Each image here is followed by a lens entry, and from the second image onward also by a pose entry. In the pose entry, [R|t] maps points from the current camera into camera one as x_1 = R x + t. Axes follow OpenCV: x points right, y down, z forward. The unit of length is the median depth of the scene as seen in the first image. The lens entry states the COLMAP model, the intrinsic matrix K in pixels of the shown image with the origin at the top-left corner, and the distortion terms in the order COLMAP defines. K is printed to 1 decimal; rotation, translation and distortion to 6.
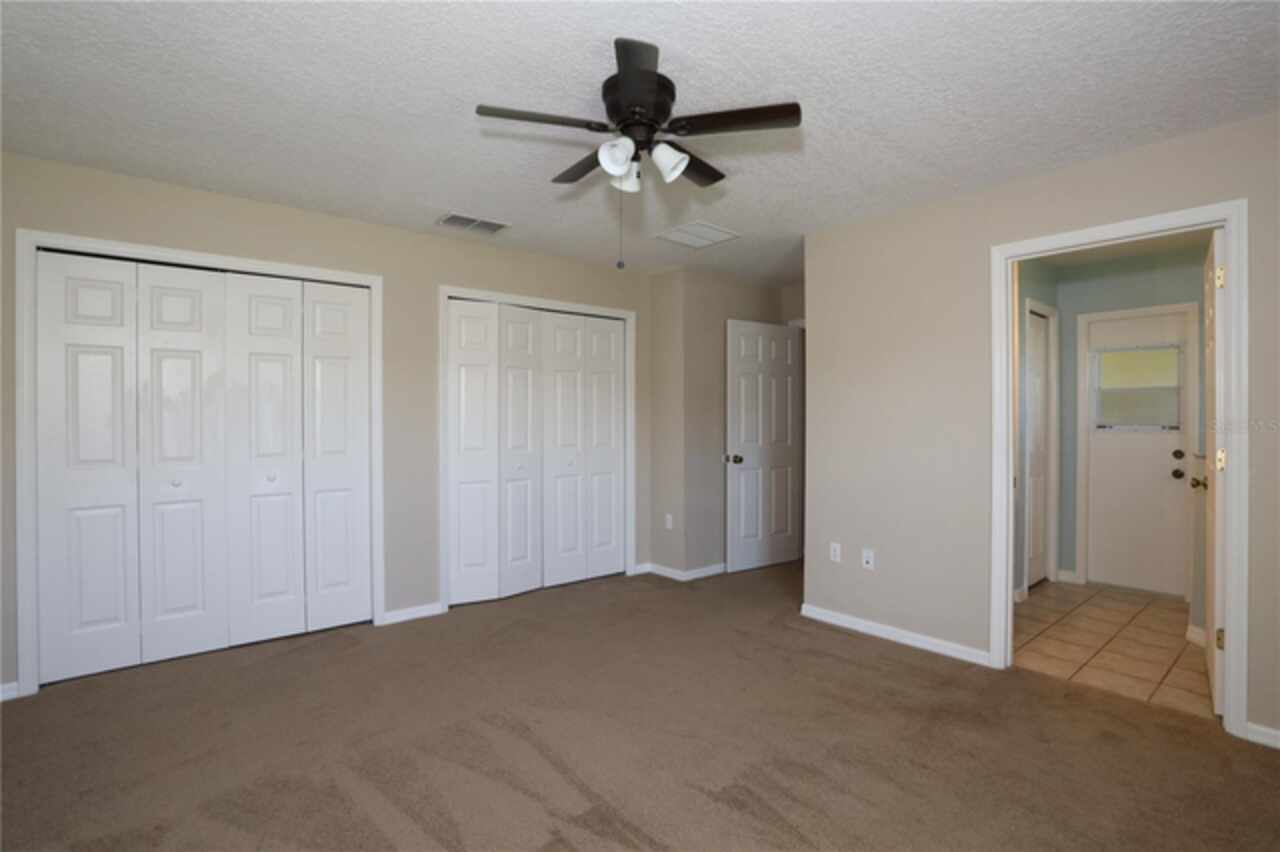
lens RADIAL K [[618.7, 0, 640.0], [0, 618.7, 426.0], [0, 0, 1]] dist [-0.072158, 0.032923]
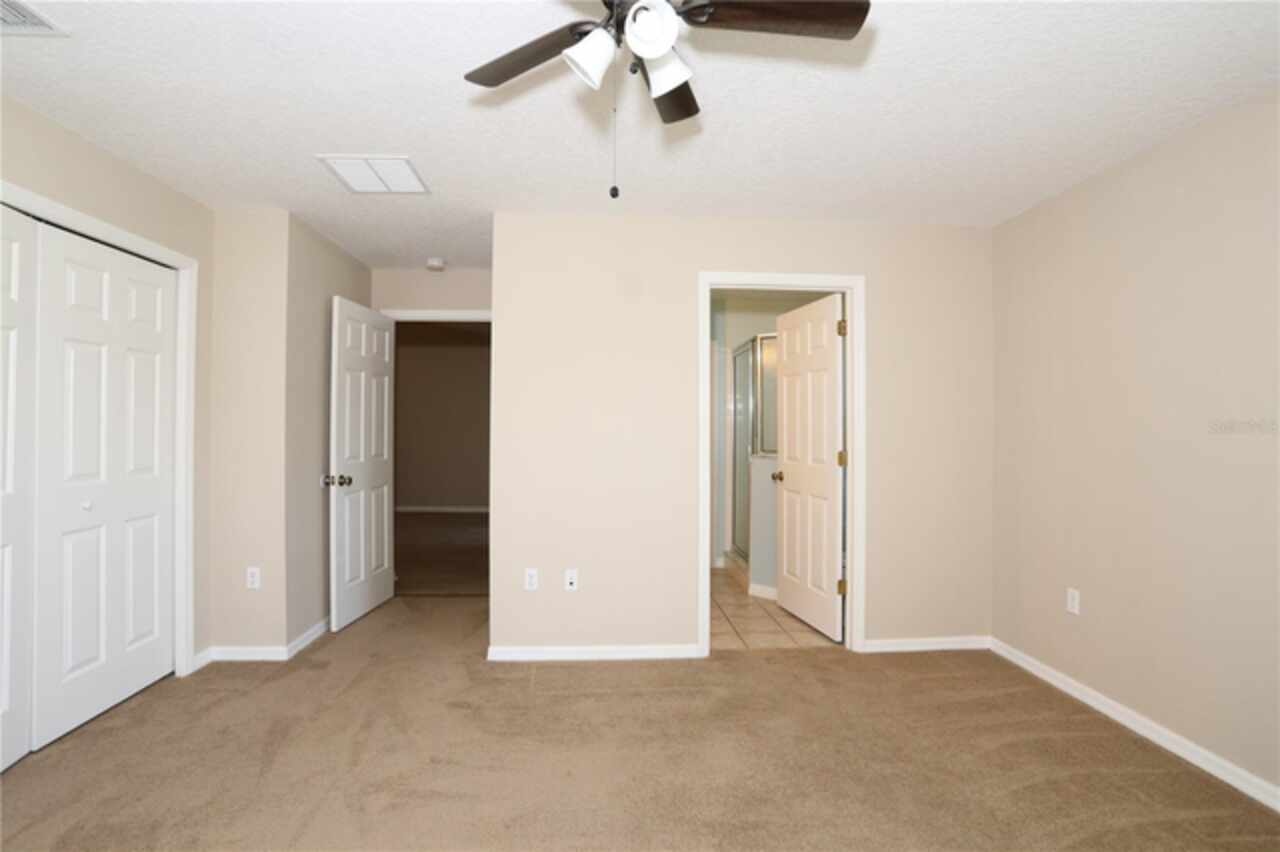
lens RADIAL K [[618.7, 0, 640.0], [0, 618.7, 426.0], [0, 0, 1]] dist [-0.072158, 0.032923]
pose [[0.599037, 0.002369, 0.800718, -0.285764], [0.005696, 0.999958, -0.007220, -0.007564], [-0.800701, 0.008886, 0.598999, 0.323354]]
